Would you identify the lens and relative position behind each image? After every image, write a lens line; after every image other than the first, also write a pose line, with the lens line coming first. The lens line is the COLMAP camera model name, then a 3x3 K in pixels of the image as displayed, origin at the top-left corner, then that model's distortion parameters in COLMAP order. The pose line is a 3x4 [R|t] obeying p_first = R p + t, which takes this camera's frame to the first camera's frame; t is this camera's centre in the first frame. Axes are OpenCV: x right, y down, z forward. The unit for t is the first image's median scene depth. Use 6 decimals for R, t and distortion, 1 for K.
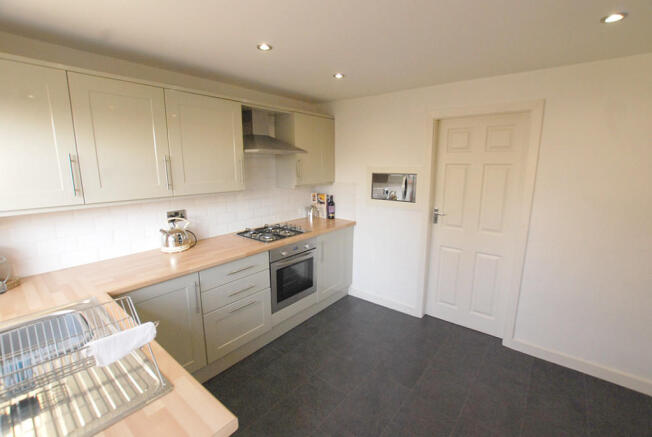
lens RADIAL K [[287.9, 0, 327.7], [0, 287.9, 217.4], [0, 0, 1]] dist [-0.033452, -0.000673]
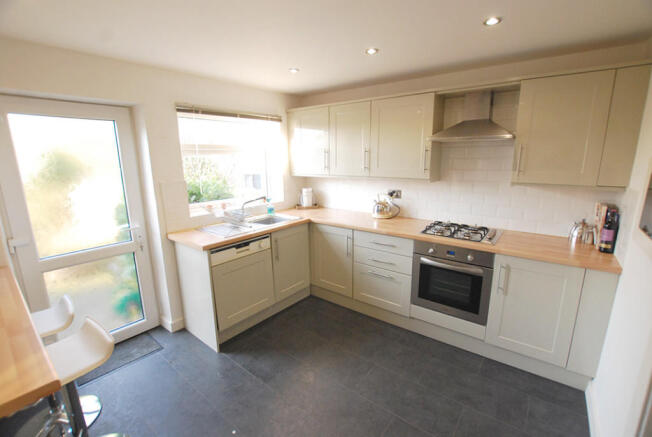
lens RADIAL K [[287.9, 0, 327.7], [0, 287.9, 217.4], [0, 0, 1]] dist [-0.033452, -0.000673]
pose [[0.016235, 0.202619, -0.979123, 0.743336], [-0.175263, 0.964668, 0.196721, -0.102739], [0.984388, 0.168410, 0.051173, 0.627729]]
